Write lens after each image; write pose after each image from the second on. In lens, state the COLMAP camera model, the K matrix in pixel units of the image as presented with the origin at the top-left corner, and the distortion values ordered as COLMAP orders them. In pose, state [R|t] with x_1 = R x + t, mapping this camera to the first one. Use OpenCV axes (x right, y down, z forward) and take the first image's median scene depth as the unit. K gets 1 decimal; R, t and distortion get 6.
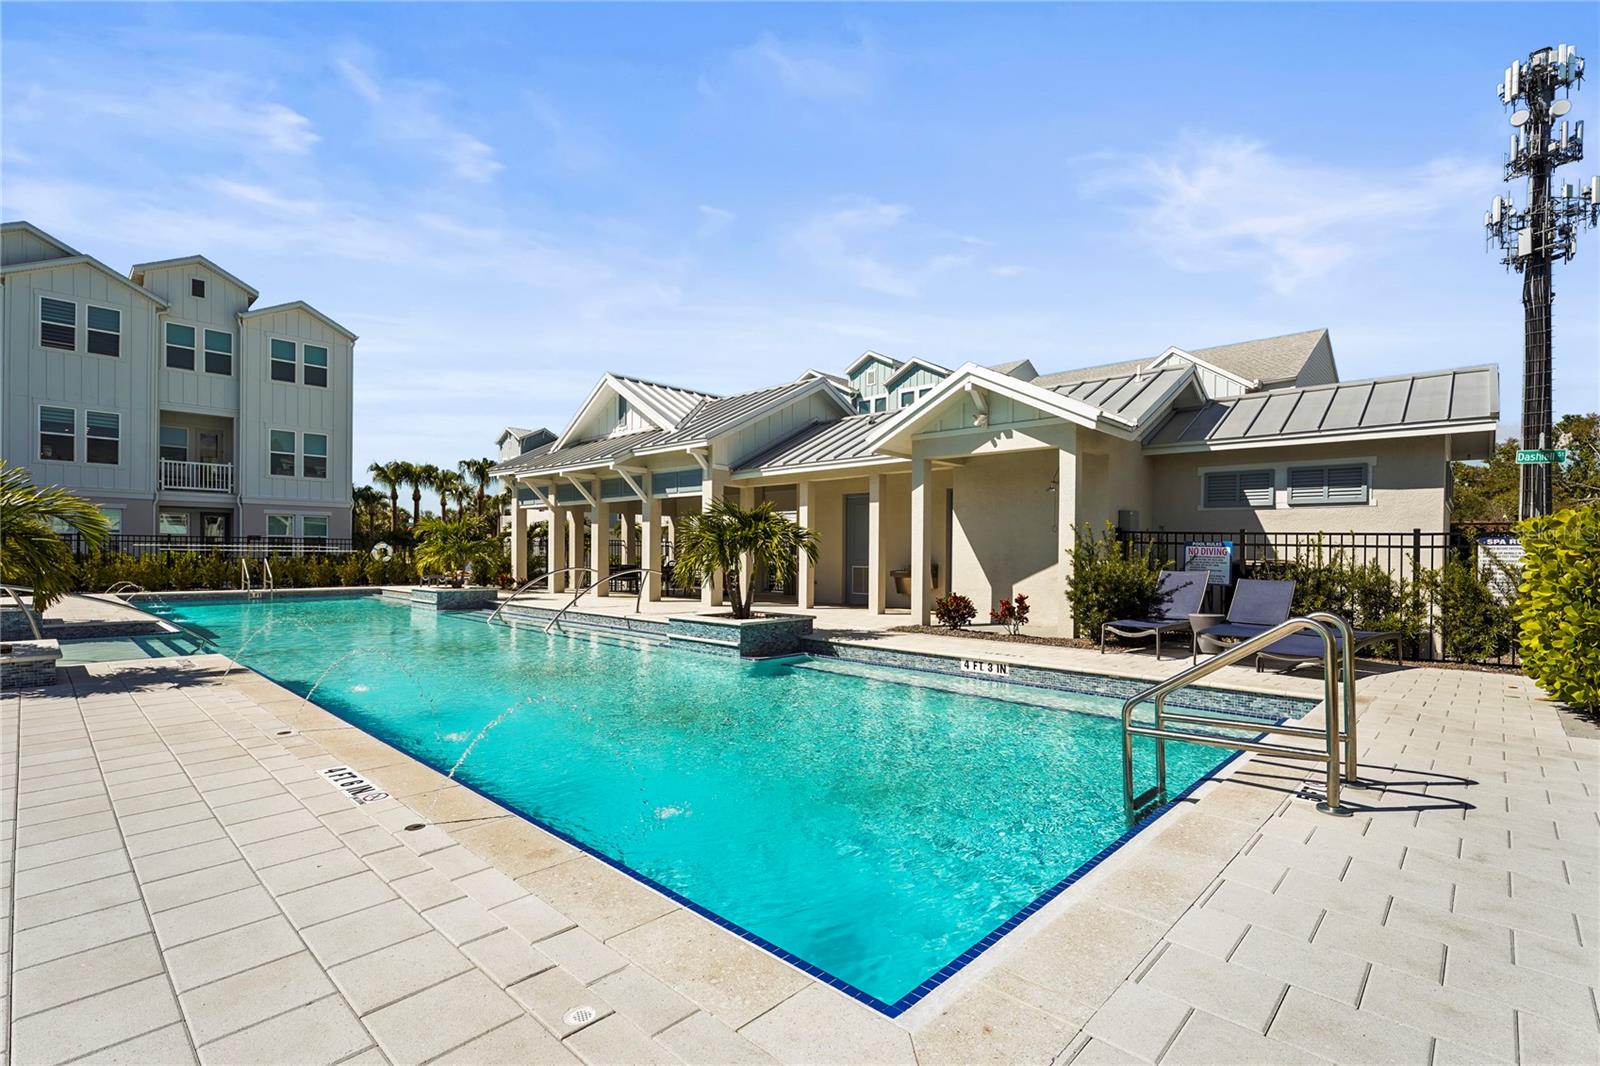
lens RADIAL K [[726.2, 0, 805.8], [0, 726.2, 556.8], [0, 0, 1]] dist [-0.010952, 0.001390]
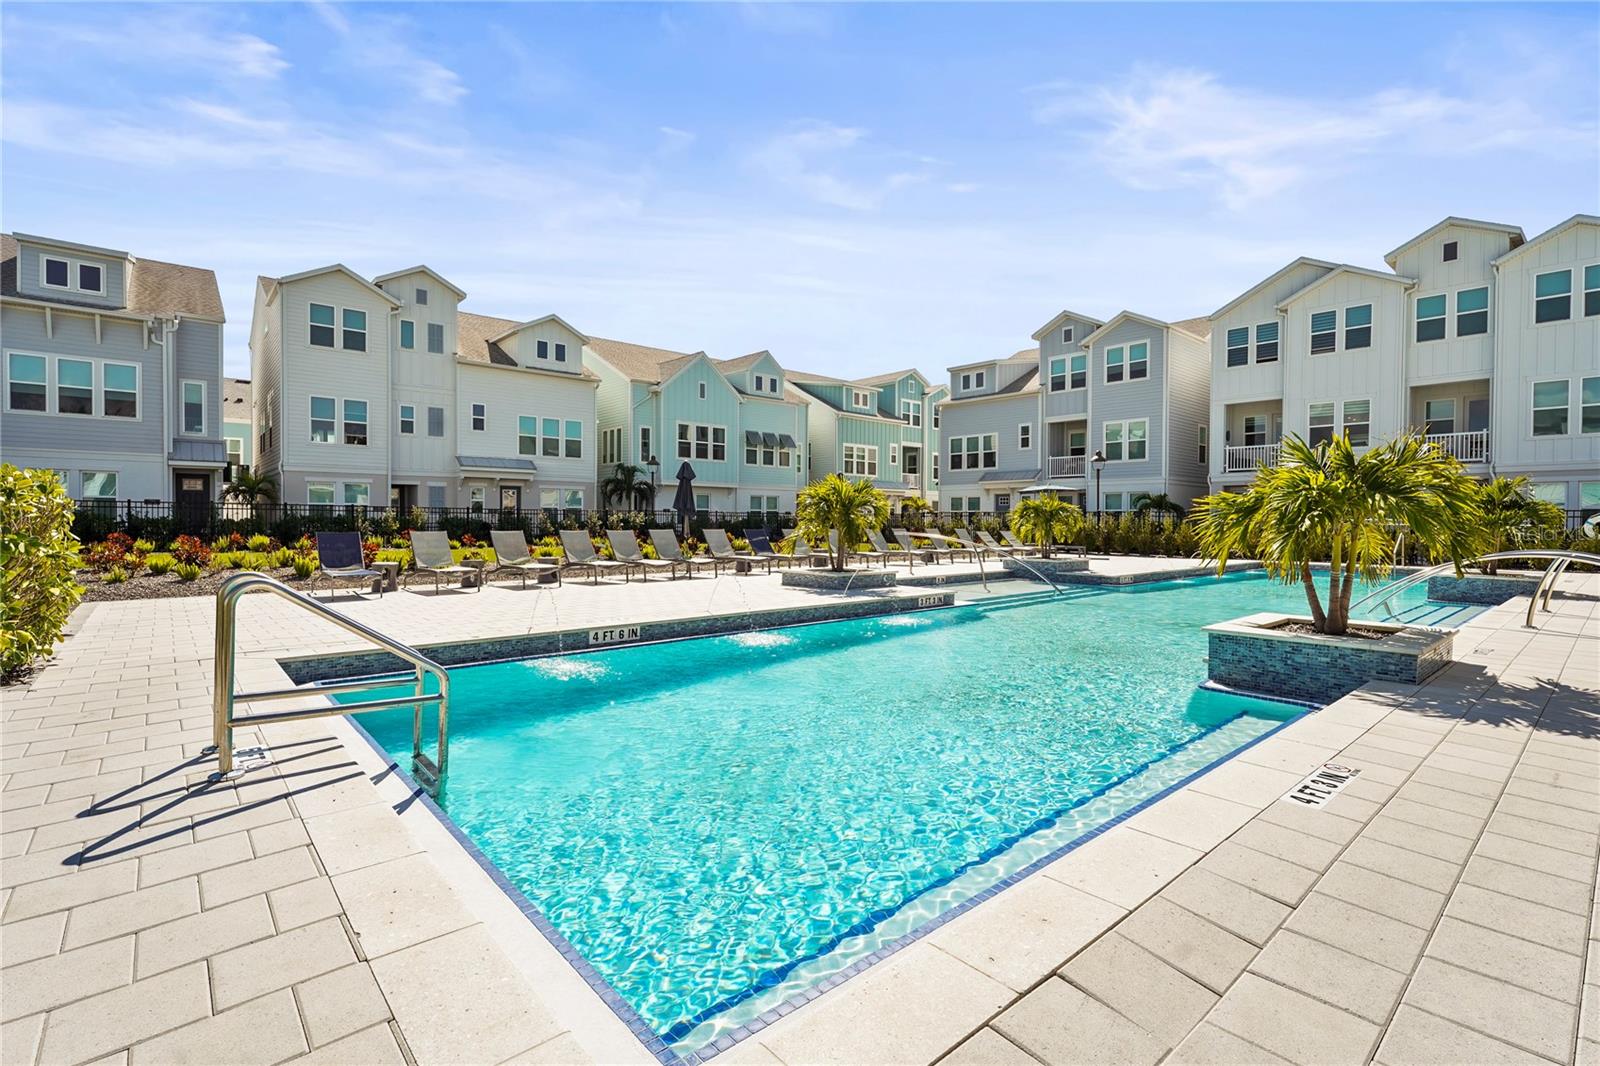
lens RADIAL K [[726.2, 0, 790.5], [0, 726.2, 532.3], [0, 0, 1]] dist [-0.010952, 0.001390]
pose [[-0.094641, 0.008945, -0.995471, 0.251361], [-0.010063, 0.999900, 0.009941, 0.000281], [0.995461, 0.010959, -0.094542, 0.283863]]
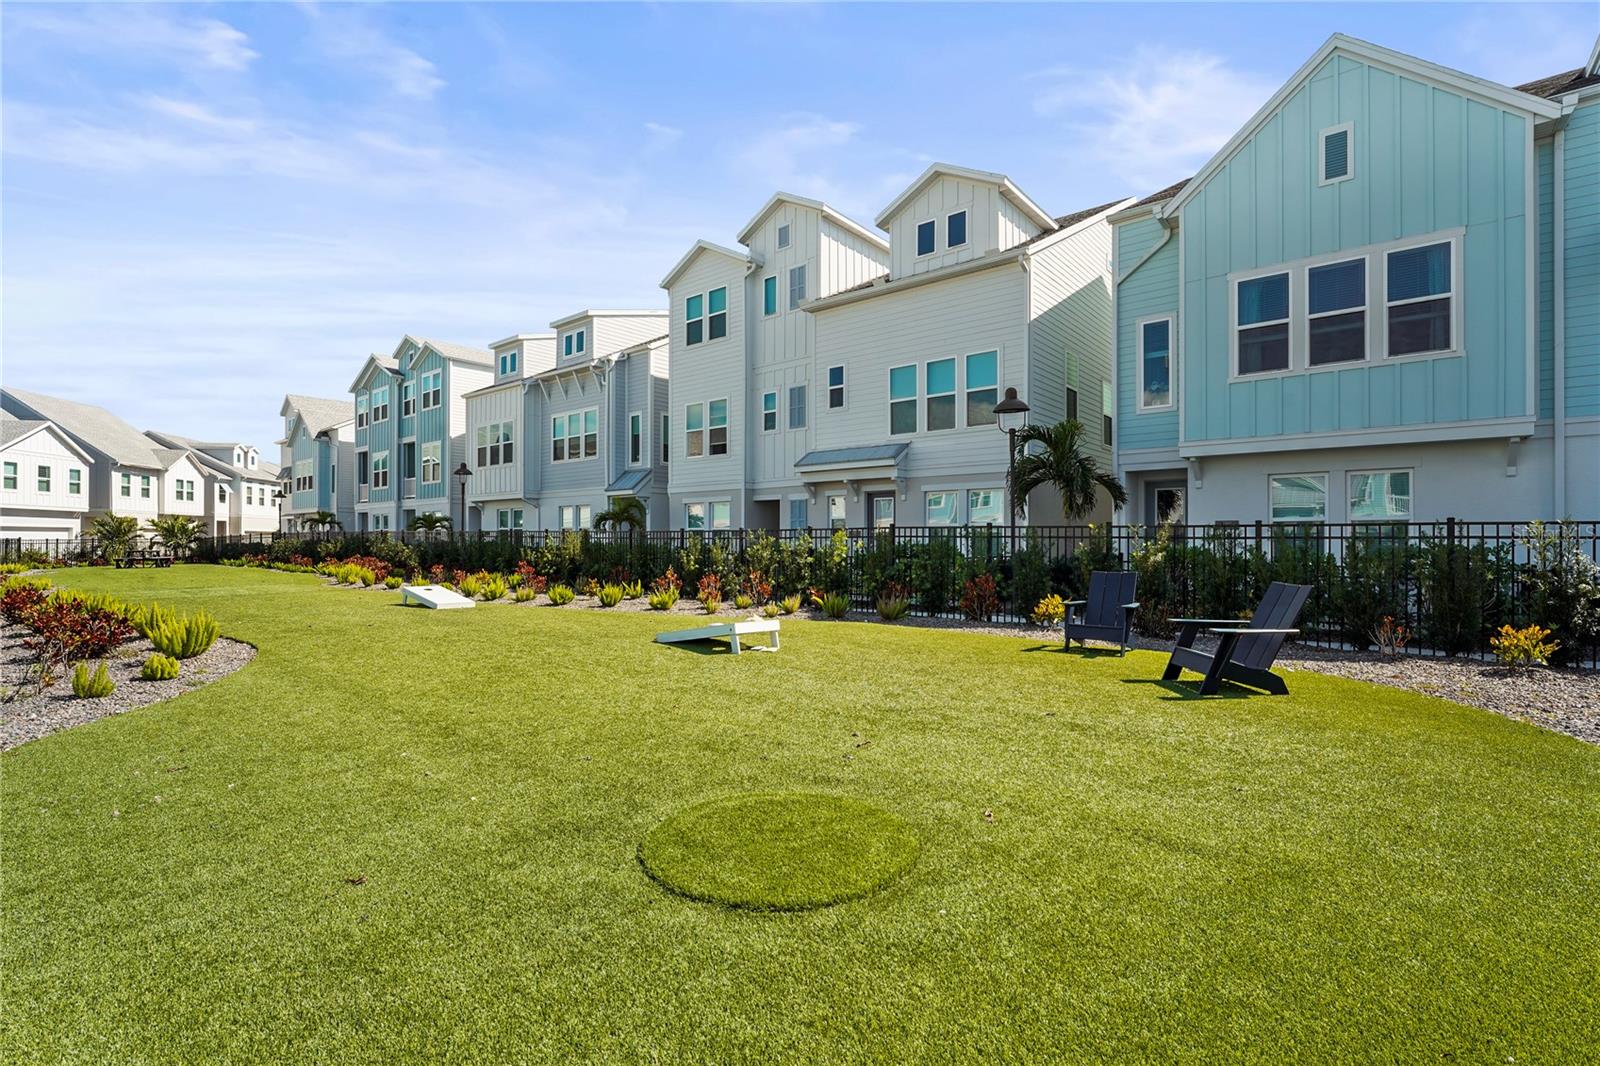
lens RADIAL K [[726.2, 0, 801.4], [0, 726.2, 539.2], [0, 0, 1]] dist [-0.010952, 0.001390]
pose [[-0.997116, -0.010467, -0.075164, -0.907109], [-0.010495, 0.999945, -0.000033, -0.013786], [0.075160, 0.000756, -0.997171, 0.425669]]
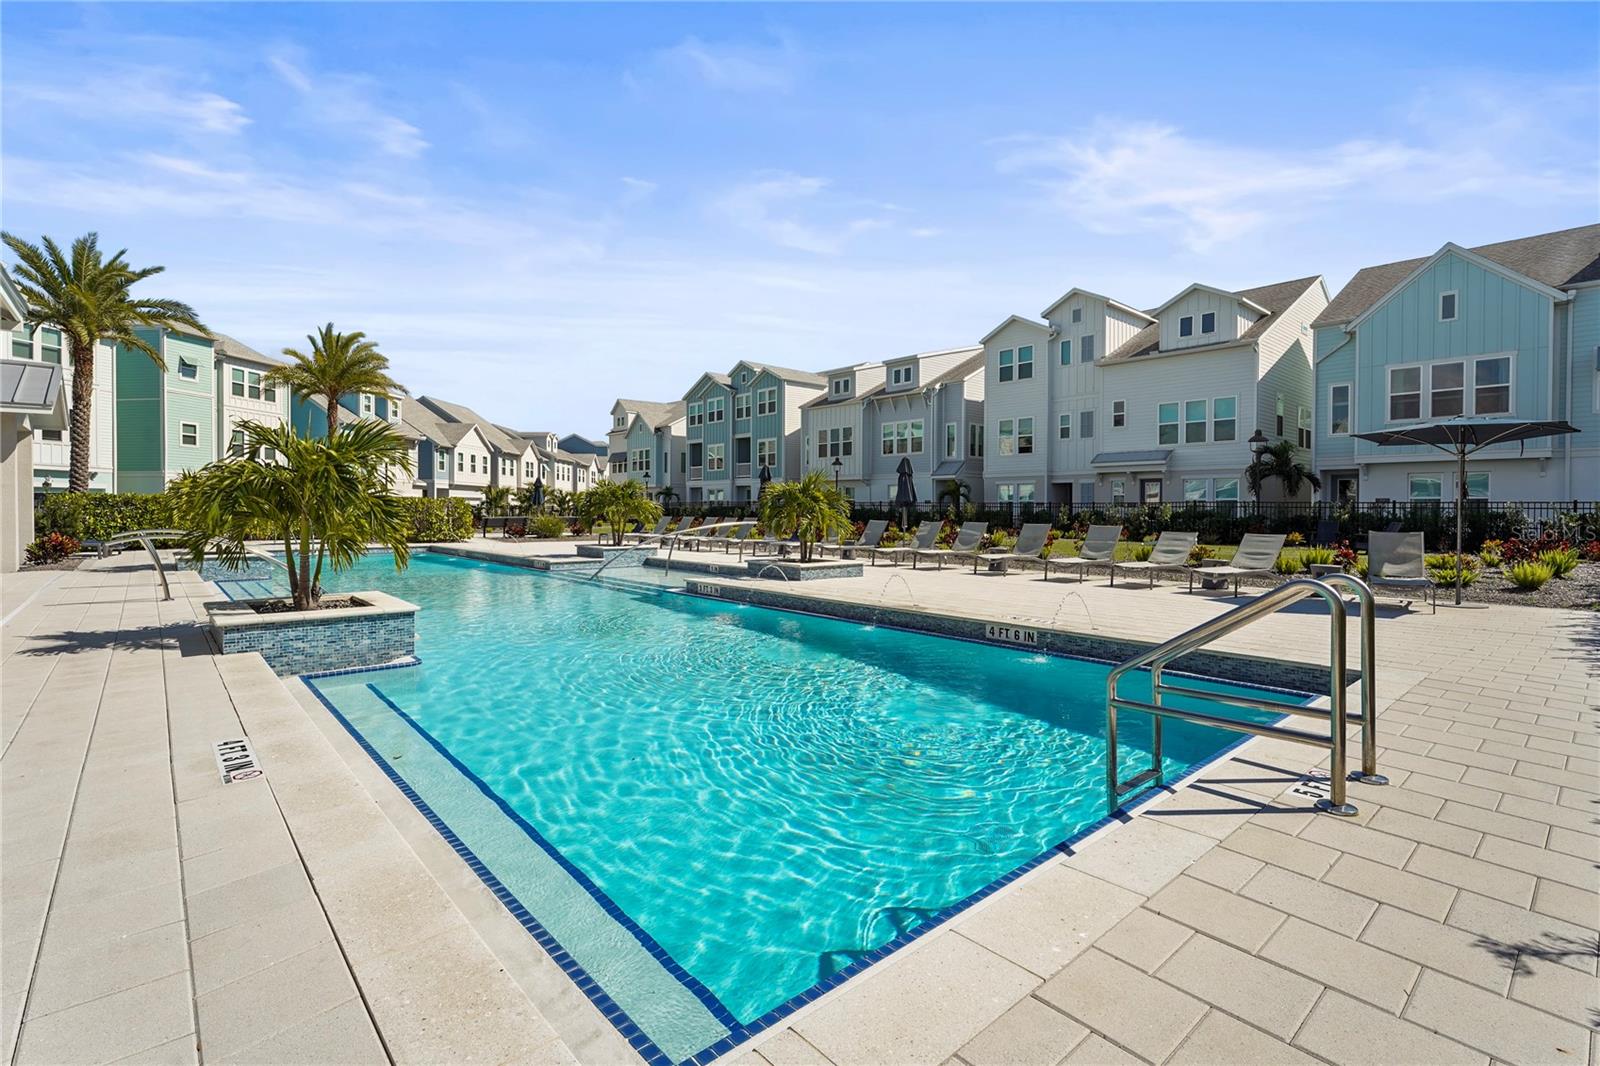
lens RADIAL K [[726.2, 0, 804.3], [0, 726.2, 518.7], [0, 0, 1]] dist [-0.010952, 0.001390]
pose [[-0.996832, -0.014770, 0.078157, -0.531653], [-0.013479, 0.999764, 0.017015, -0.009276], [-0.078390, 0.015907, -0.996796, 0.990403]]
